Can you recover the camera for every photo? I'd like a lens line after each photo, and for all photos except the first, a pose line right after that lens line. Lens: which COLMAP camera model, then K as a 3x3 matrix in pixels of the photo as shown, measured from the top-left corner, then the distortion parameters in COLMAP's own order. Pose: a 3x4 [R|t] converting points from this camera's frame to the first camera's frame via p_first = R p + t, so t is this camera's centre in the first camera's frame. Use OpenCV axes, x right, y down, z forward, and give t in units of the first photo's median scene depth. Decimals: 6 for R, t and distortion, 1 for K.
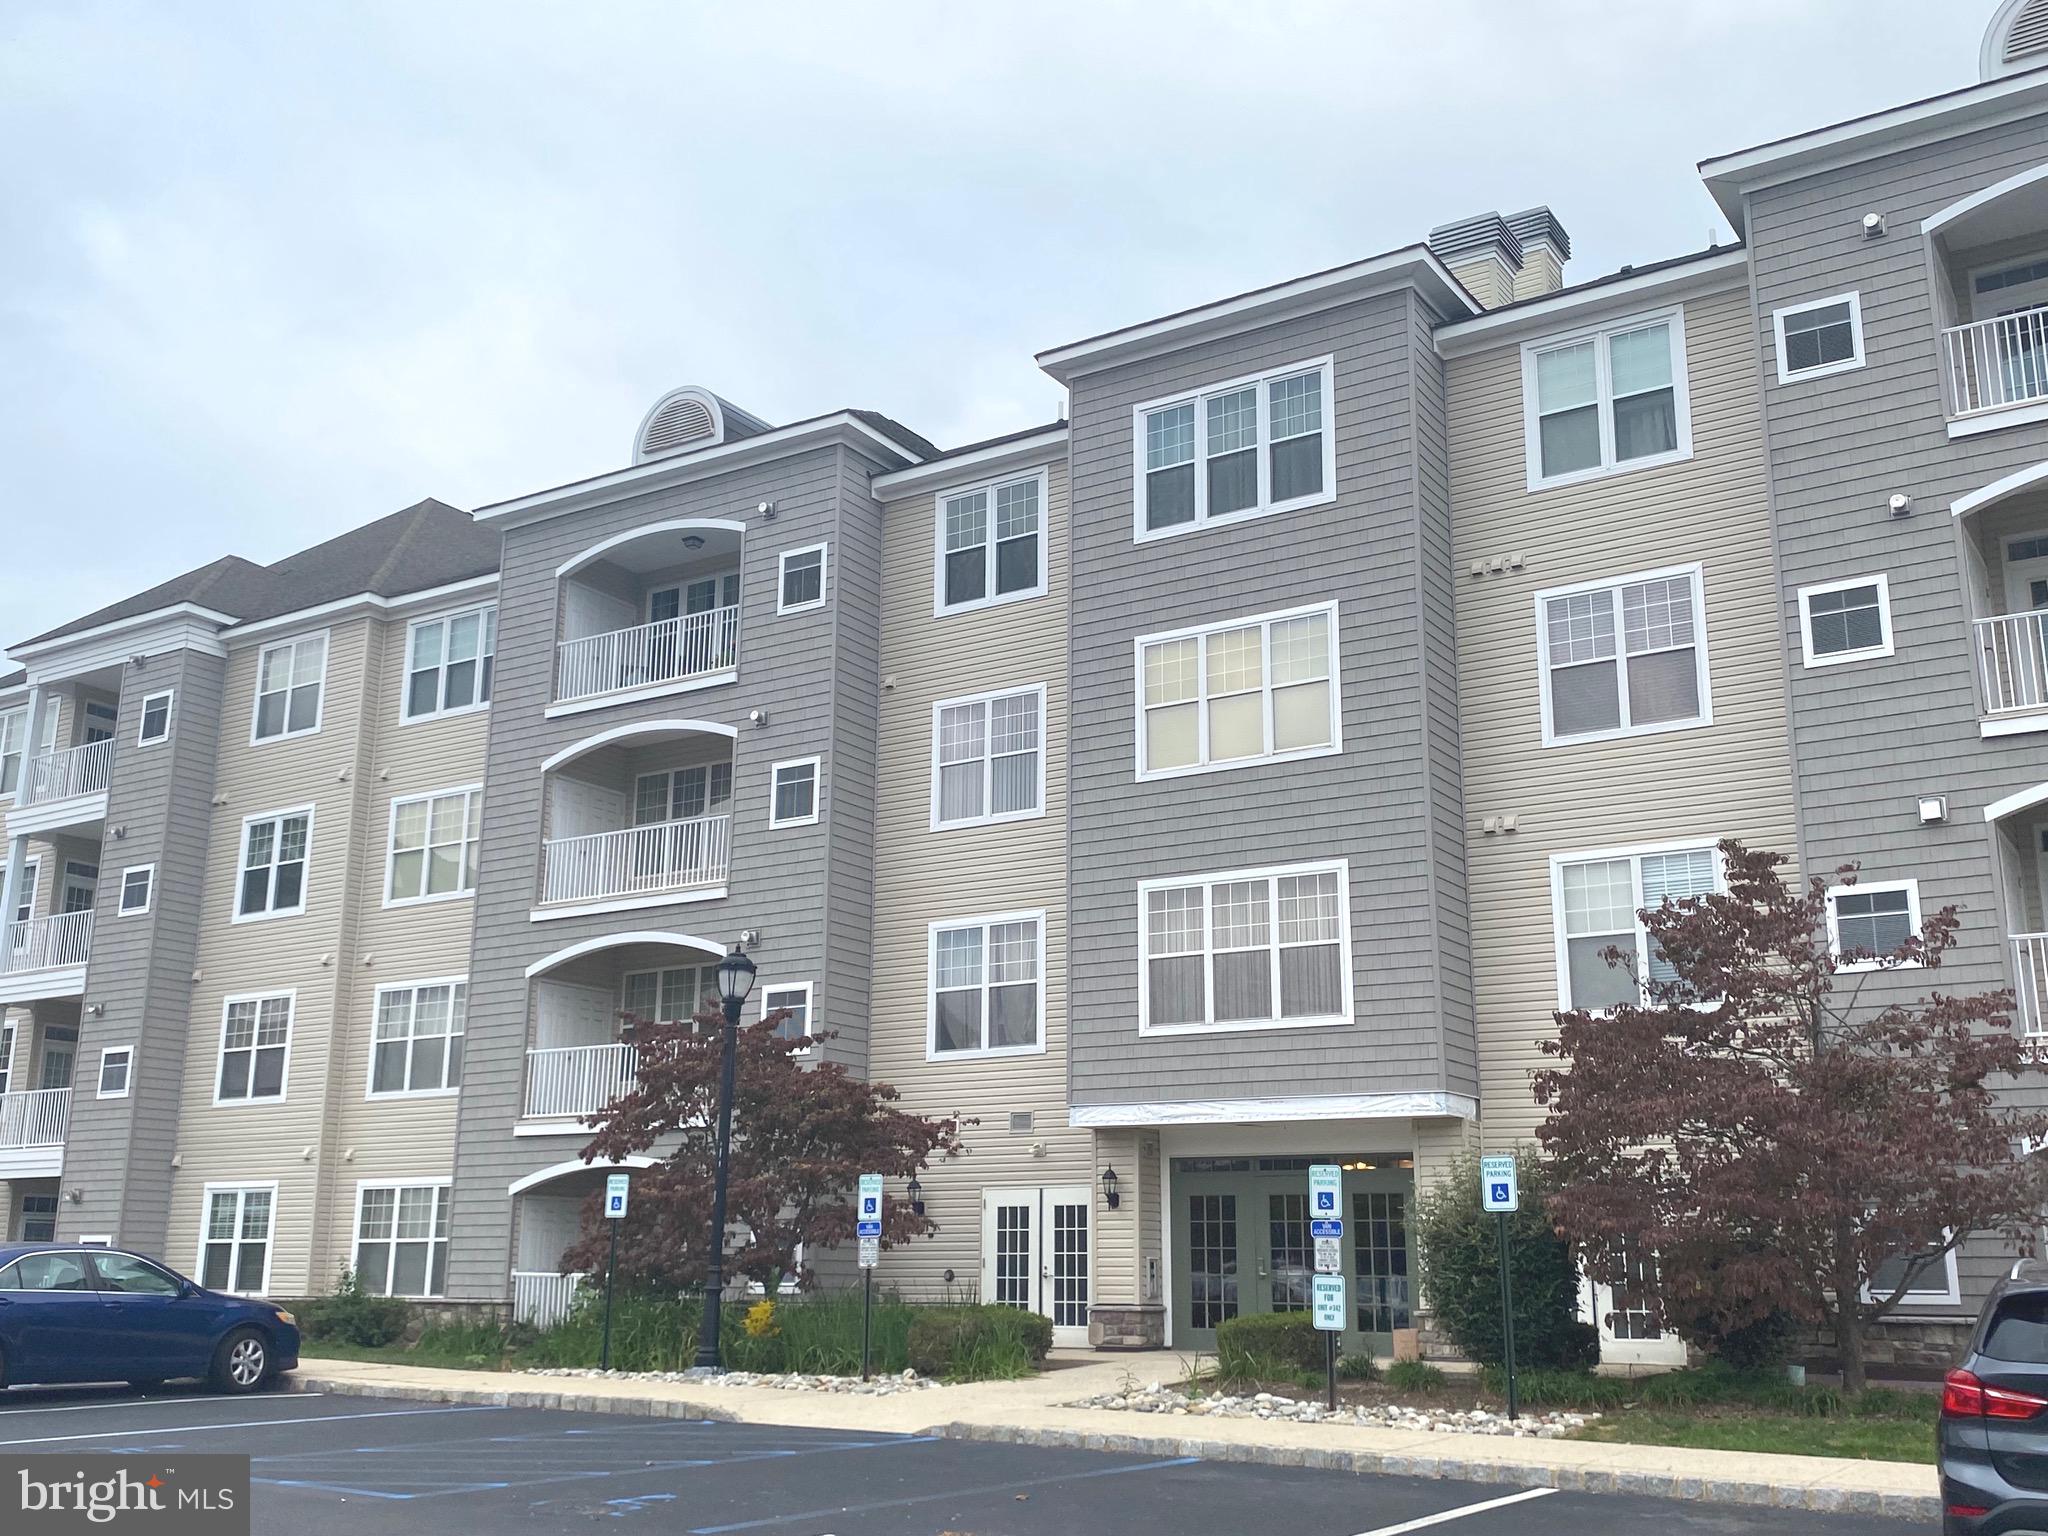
lens RADIAL K [[1961.6, 0, 1024.0], [0, 1961.6, 768.0], [0, 0, 1]] dist [0.147417, -0.334748]
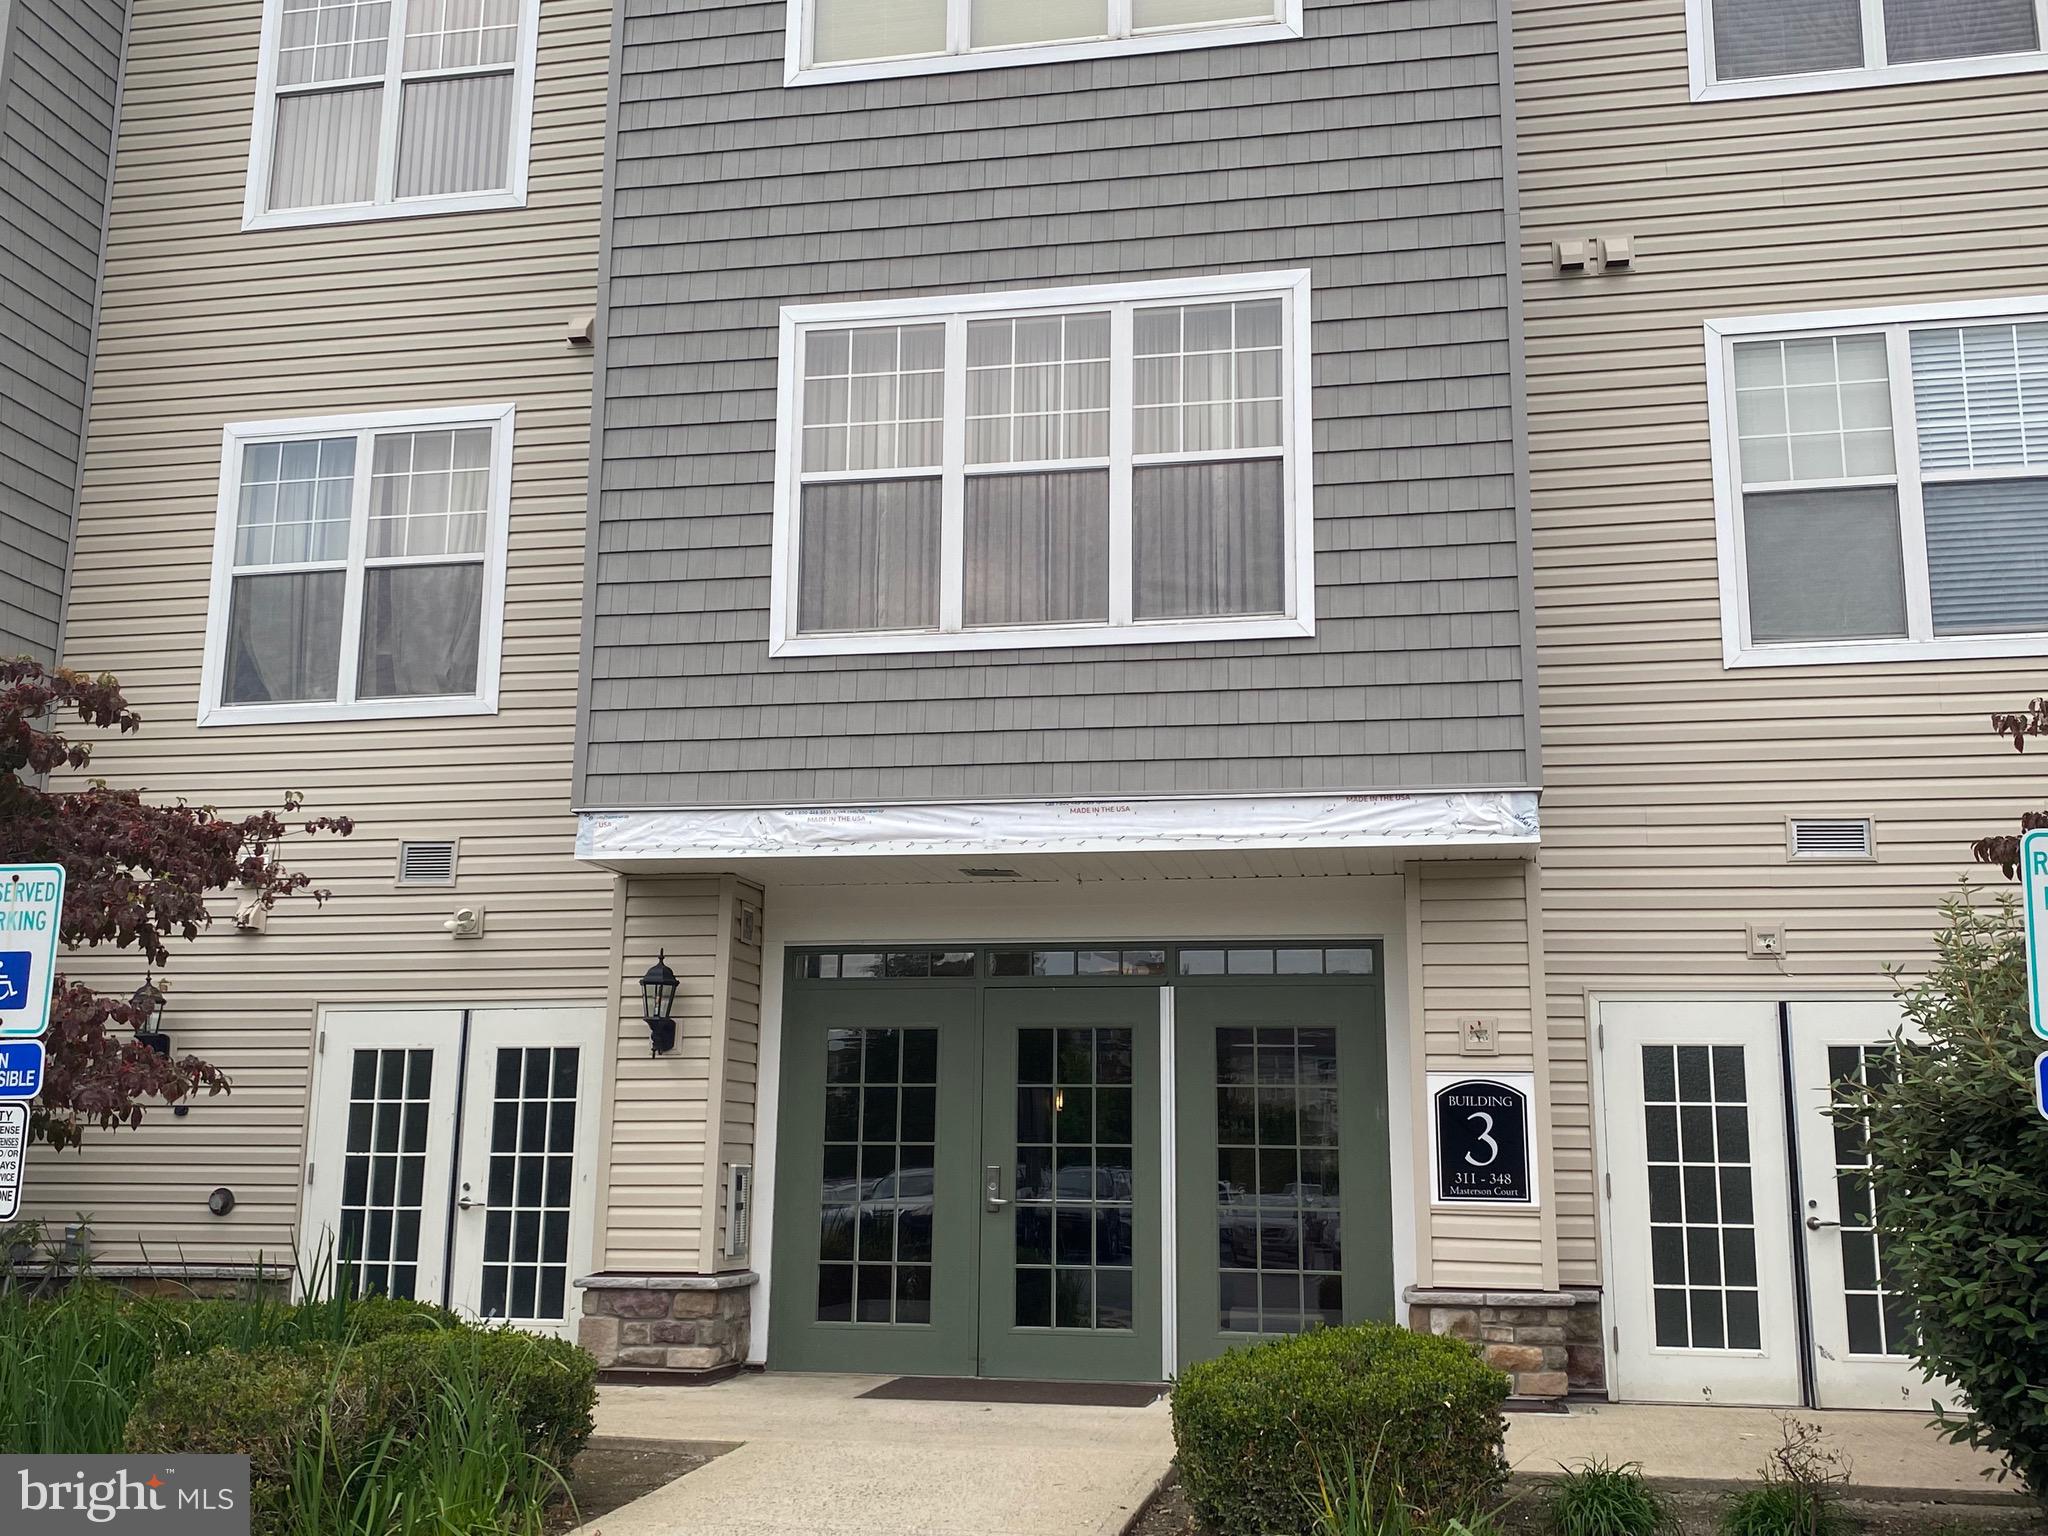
lens RADIAL K [[1961.6, 0, 1024.0], [0, 1961.6, 768.0], [0, 0, 1]] dist [0.147417, -0.334748]
pose [[0.930568, 0.075629, 0.358222, -0.040277], [-0.095869, 0.994628, 0.039054, 0.137572], [-0.353344, -0.070685, 0.932819, 0.577868]]
